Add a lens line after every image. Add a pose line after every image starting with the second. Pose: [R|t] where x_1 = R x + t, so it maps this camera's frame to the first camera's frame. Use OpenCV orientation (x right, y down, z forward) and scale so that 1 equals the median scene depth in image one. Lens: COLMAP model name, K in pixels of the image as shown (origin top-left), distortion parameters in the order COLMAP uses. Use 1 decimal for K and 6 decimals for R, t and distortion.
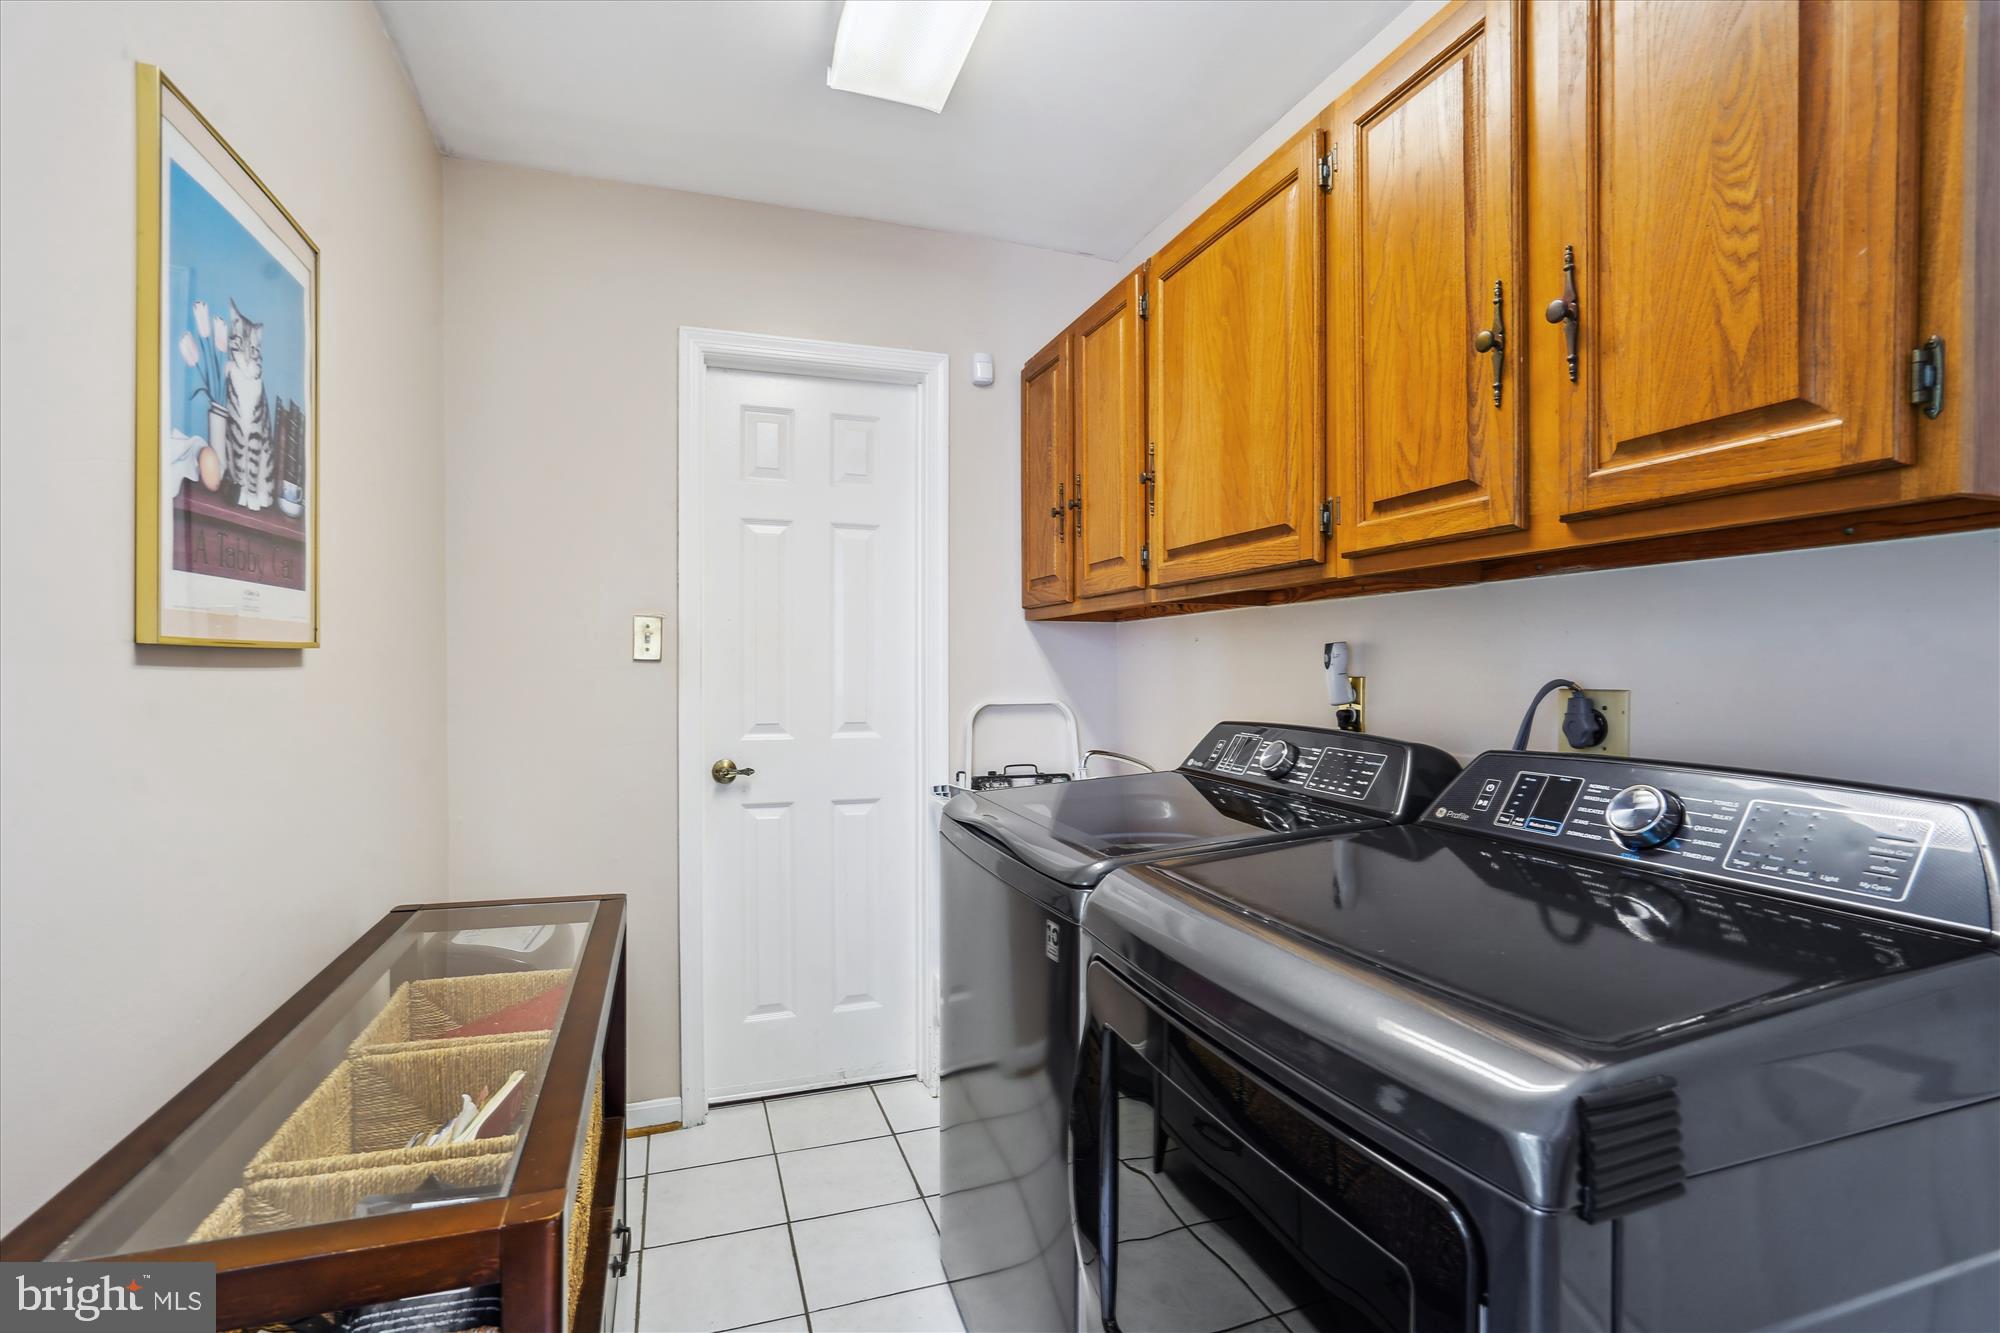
lens RADIAL K [[931.9, 0, 990.6], [0, 931.9, 692.9], [0, 0, 1]] dist [-0.028117, 0.002850]
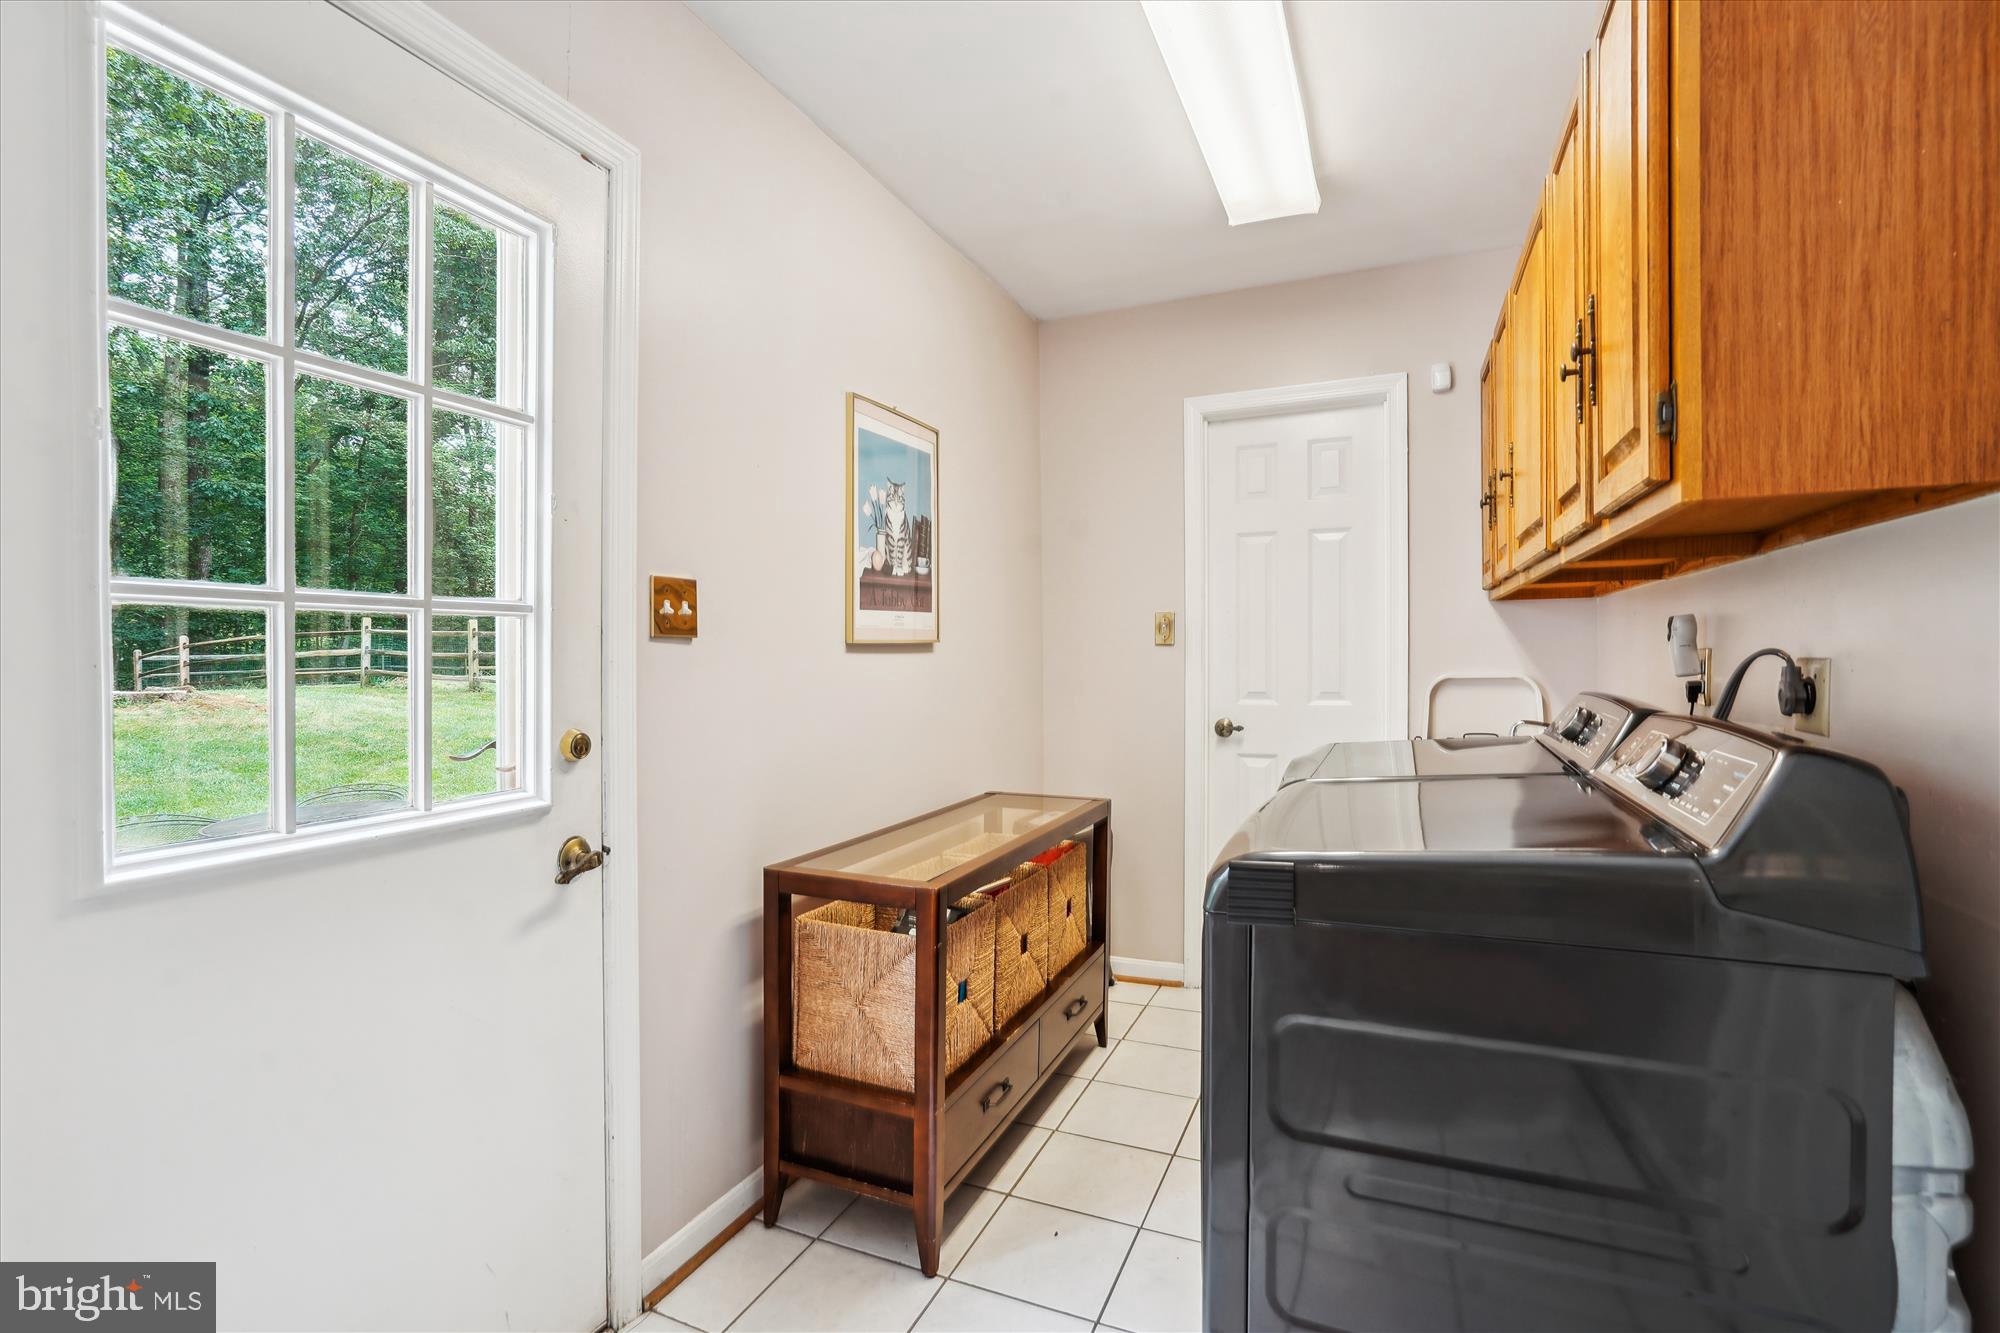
lens RADIAL K [[931.9, 0, 997.9], [0, 931.9, 665.3], [0, 0, 1]] dist [-0.028117, 0.002850]
pose [[0.742914, -0.003718, -0.669377, 0.679731], [-0.001977, 0.999968, -0.007749, 0.013777], [0.669384, 0.007081, 0.742882, -0.361586]]
